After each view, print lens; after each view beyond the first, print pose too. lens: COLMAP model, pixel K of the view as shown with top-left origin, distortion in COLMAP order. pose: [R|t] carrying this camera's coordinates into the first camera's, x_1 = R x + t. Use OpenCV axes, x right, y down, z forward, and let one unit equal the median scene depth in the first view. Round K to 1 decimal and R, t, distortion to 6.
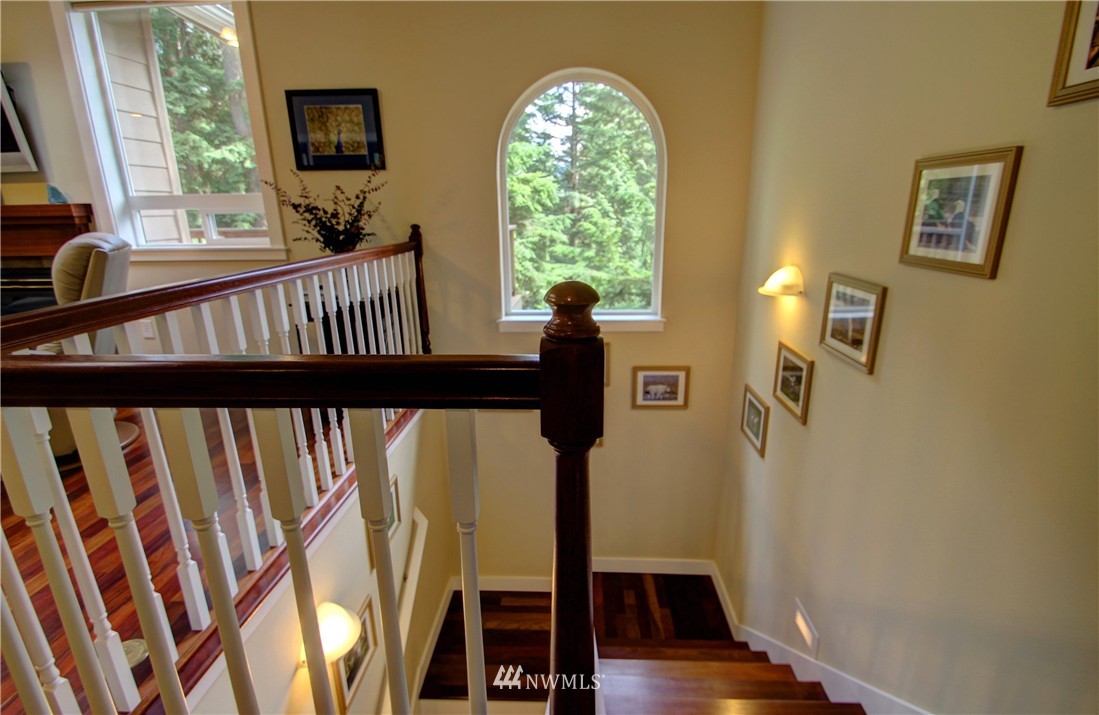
lens RADIAL K [[525.0, 0, 560.3], [0, 525.0, 363.5], [0, 0, 1]] dist [-0.018806, -0.000424]
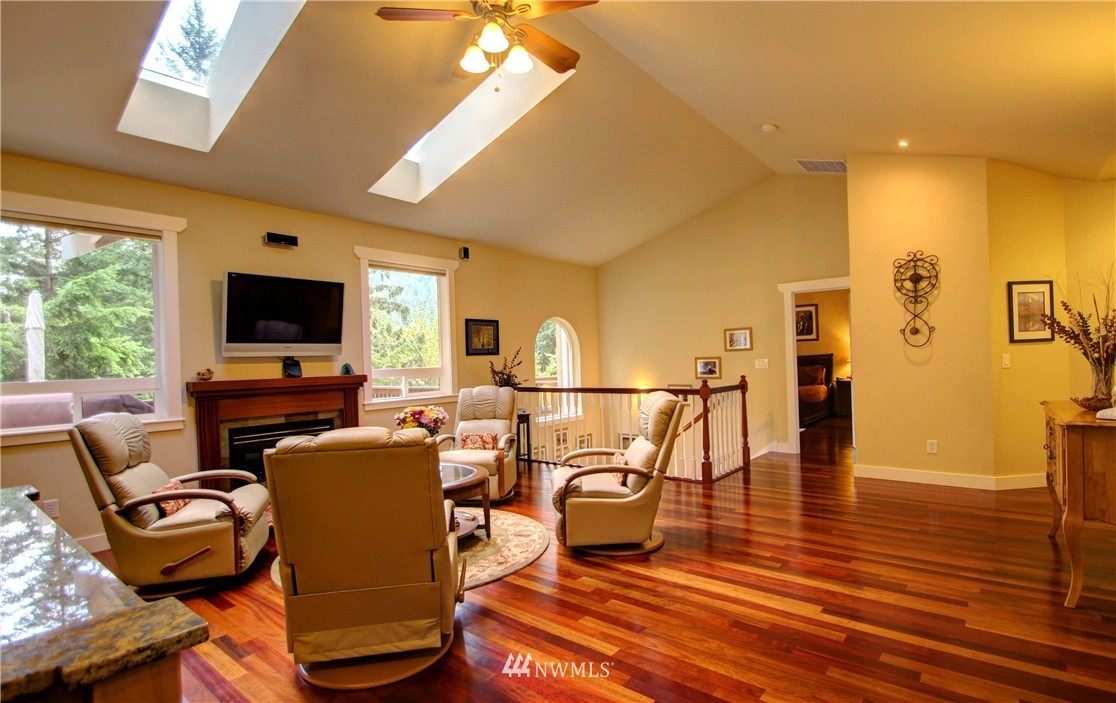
lens RADIAL K [[539.9, 0, 570.6], [0, 539.9, 361.5], [0, 0, 1]] dist [0.003849, 0.000479]
pose [[0.598011, -0.014563, 0.801356, -1.953437], [0.253890, 0.951787, -0.172168, 0.104027], [-0.760212, 0.306415, 0.572876, -0.473434]]
